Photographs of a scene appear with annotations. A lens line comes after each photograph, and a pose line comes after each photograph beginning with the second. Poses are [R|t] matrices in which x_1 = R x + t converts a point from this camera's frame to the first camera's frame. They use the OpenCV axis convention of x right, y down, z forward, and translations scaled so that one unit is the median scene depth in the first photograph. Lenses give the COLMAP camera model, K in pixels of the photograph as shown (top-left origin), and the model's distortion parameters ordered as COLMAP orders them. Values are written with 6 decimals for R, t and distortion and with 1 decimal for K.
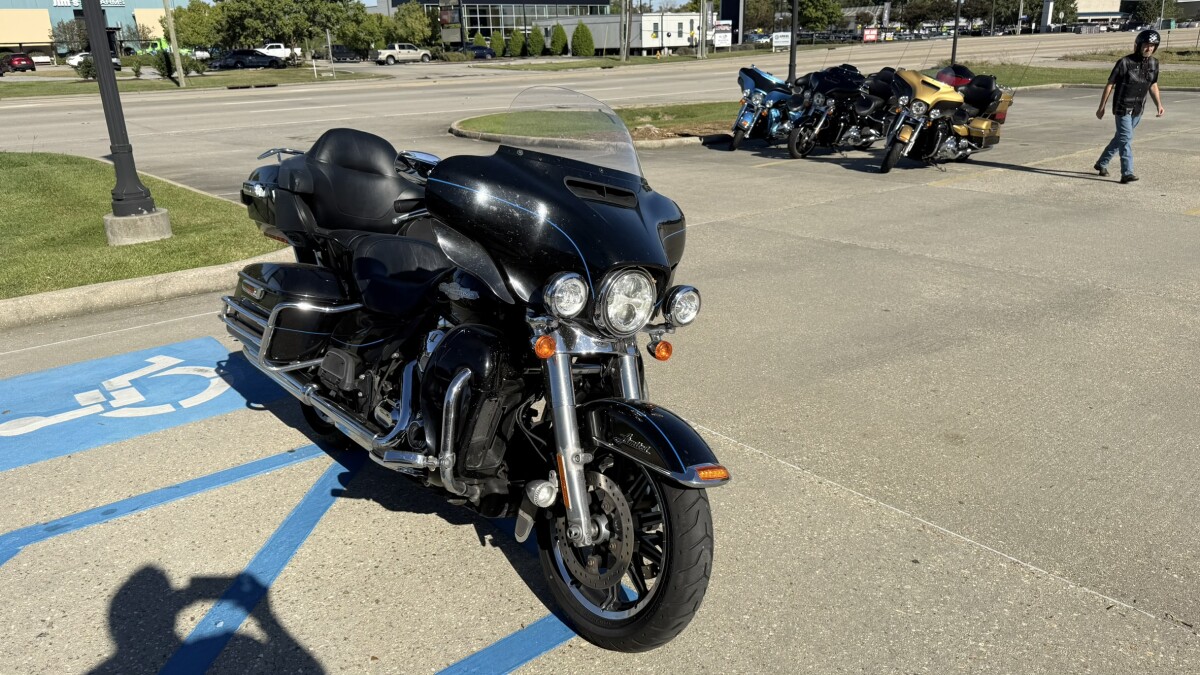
lens RADIAL K [[851.8, 0, 603.2], [0, 851.8, 349.6], [0, 0, 1]] dist [0.053276, -0.067254]
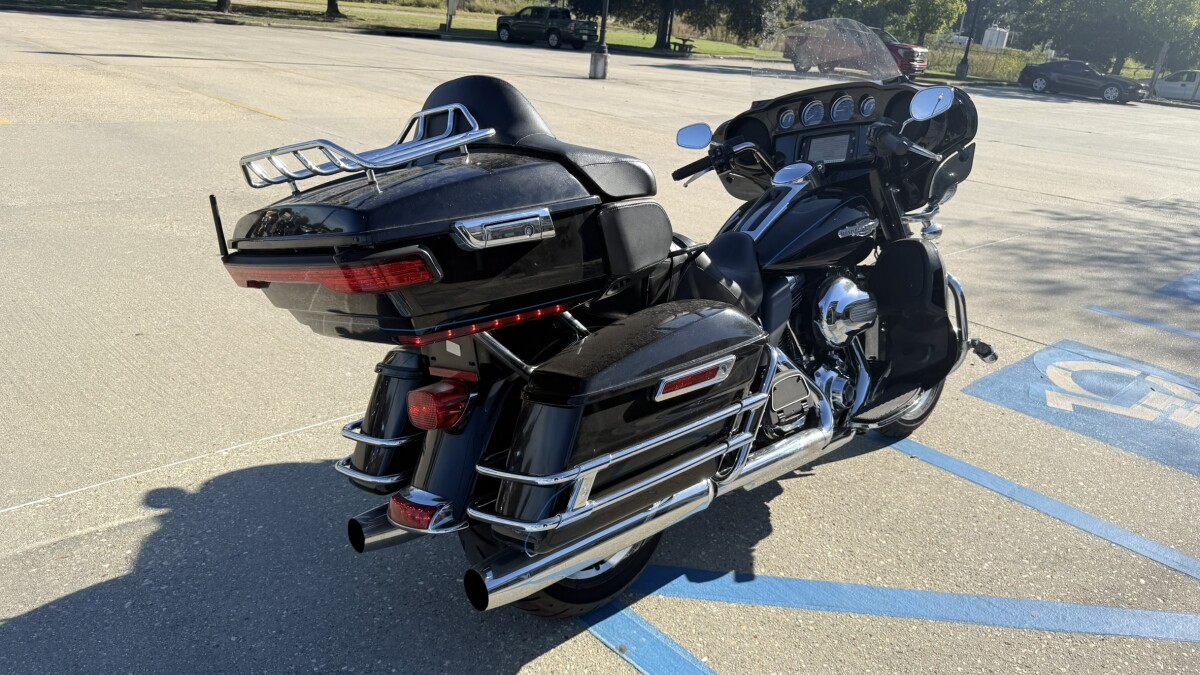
lens RADIAL K [[851.8, 0, 603.3], [0, 851.8, 328.2], [0, 0, 1]] dist [0.053276, -0.067254]
pose [[-0.060054, -0.334732, 0.940398, -0.193879], [0.243745, 0.908662, 0.339001, -0.064057], [-0.967978, 0.249575, 0.027020, 0.219558]]
